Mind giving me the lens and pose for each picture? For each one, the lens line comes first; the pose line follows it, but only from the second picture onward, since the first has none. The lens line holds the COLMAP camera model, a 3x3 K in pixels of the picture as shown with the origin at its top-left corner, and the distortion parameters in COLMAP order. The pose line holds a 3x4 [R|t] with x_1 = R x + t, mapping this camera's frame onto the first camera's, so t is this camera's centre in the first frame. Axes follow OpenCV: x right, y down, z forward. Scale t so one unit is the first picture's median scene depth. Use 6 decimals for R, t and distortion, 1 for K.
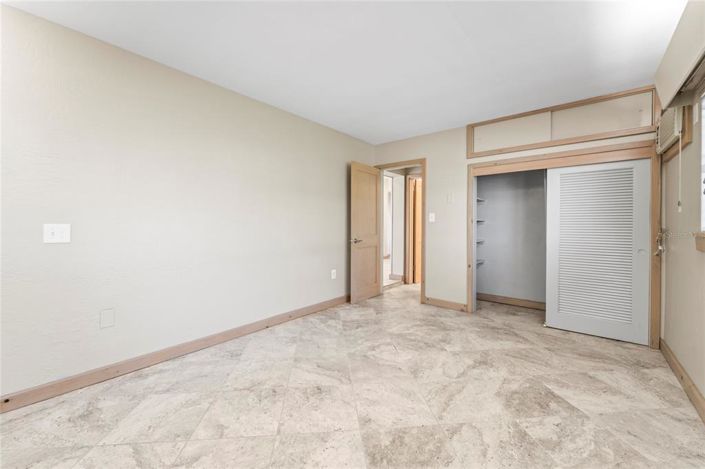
lens RADIAL K [[286.3, 0, 353.1], [0, 286.3, 226.8], [0, 0, 1]] dist [0.001758, 0.000172]
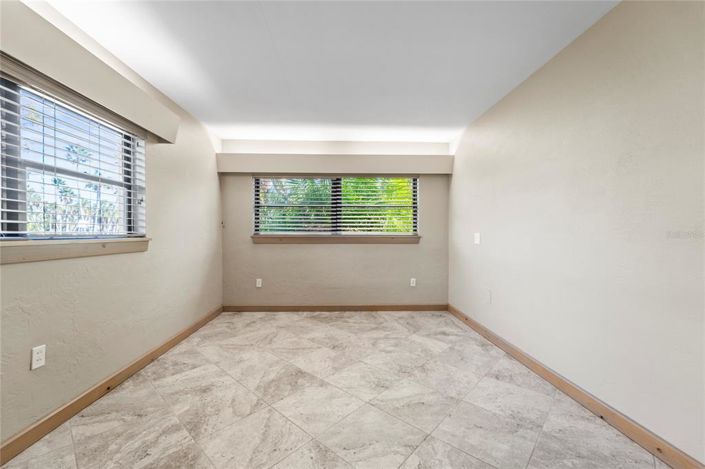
lens RADIAL K [[286.3, 0, 352.0], [0, 286.3, 233.7], [0, 0, 1]] dist [0.001758, 0.000172]
pose [[-0.741524, -0.002905, -0.670920, 0.746437], [-0.008552, 0.999950, 0.005122, -0.010155], [0.670872, 0.009535, -0.741512, 1.861609]]
